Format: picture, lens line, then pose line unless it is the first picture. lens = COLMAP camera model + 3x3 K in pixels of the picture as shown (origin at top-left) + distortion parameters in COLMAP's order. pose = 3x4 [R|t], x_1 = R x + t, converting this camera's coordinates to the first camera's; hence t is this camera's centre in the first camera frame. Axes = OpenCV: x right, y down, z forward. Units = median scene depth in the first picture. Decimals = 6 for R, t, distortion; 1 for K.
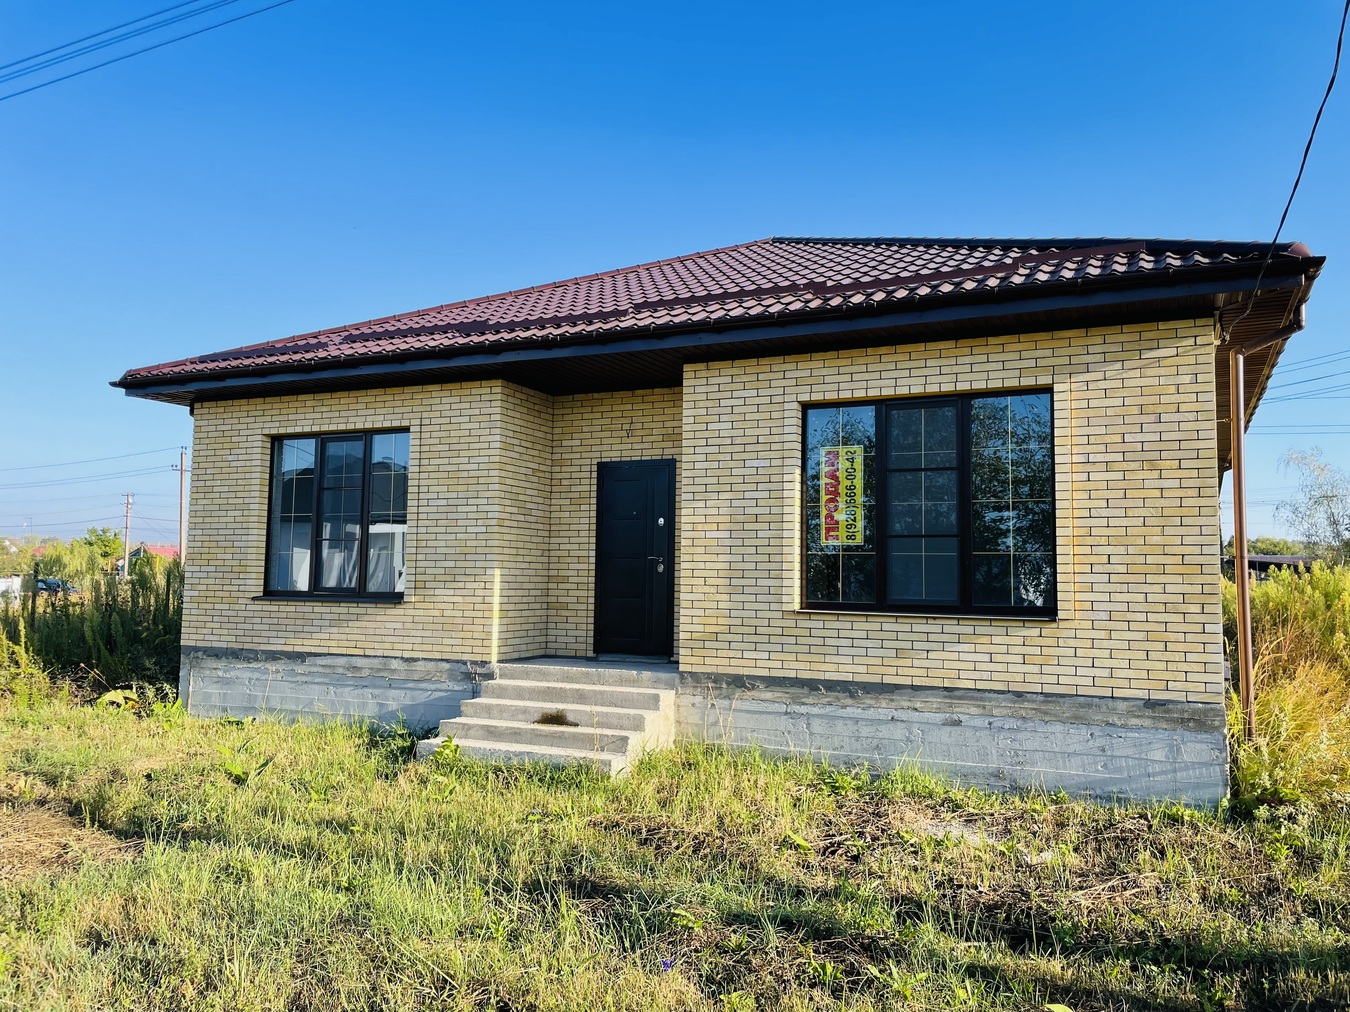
lens RADIAL K [[1020.4, 0, 675.0], [0, 1020.4, 506.0], [0, 0, 1]] dist [0.119111, -0.195263]
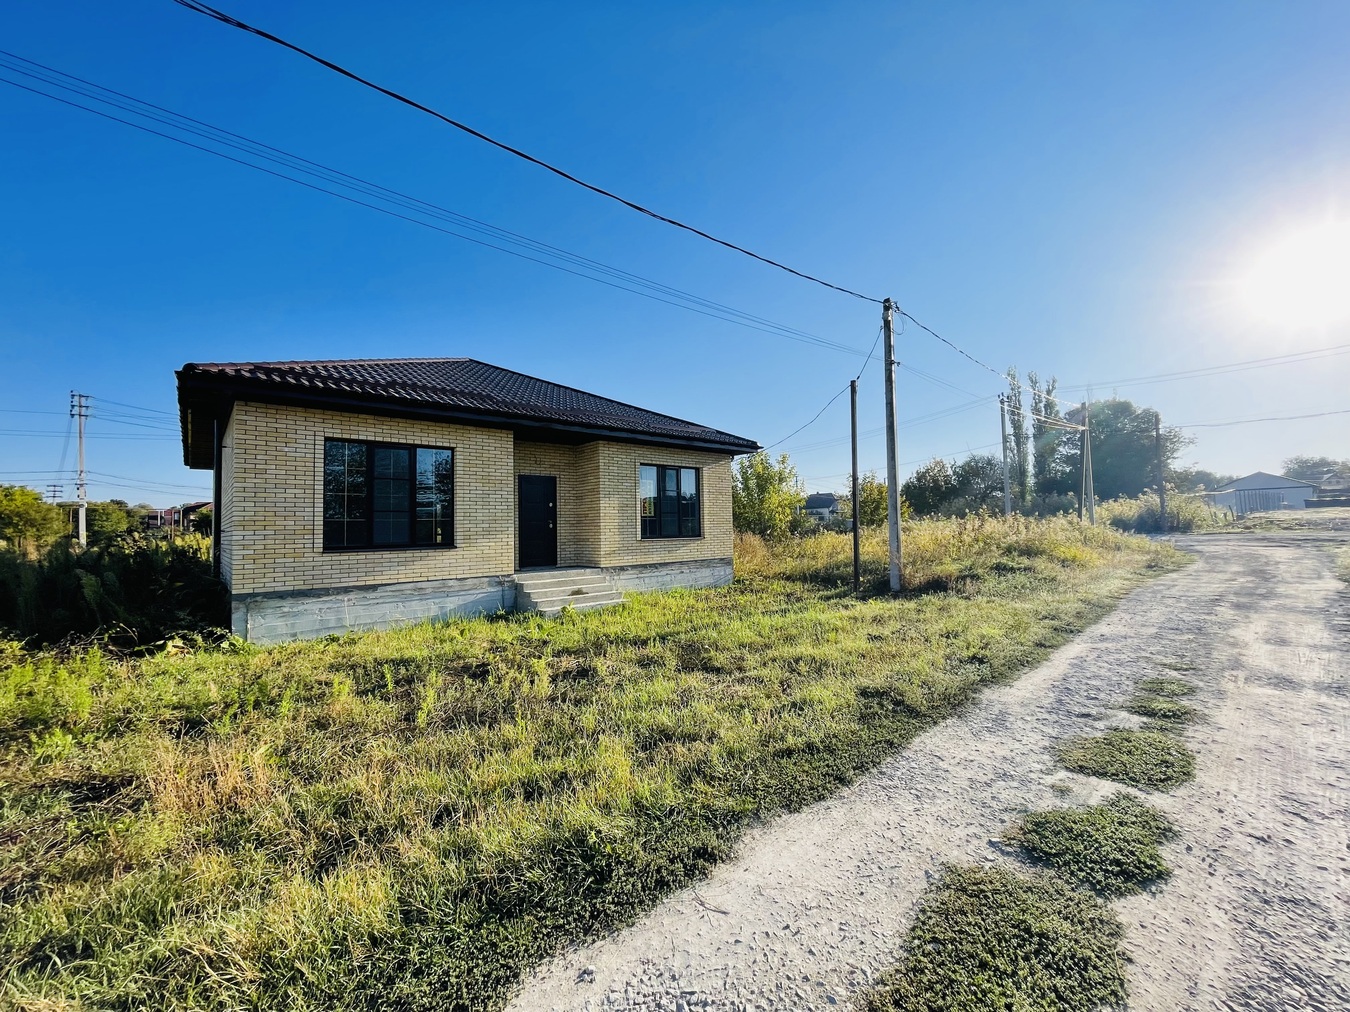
lens RADIAL K [[543.8, 0, 667.1], [0, 543.8, 507.4], [0, 0, 1]] dist [-0.003488, -0.000459]
pose [[0.404221, 0.012798, 0.914572, -0.989351], [-0.040288, 0.999181, 0.003825, 0.006511], [-0.913774, -0.038393, 0.404405, 0.298046]]
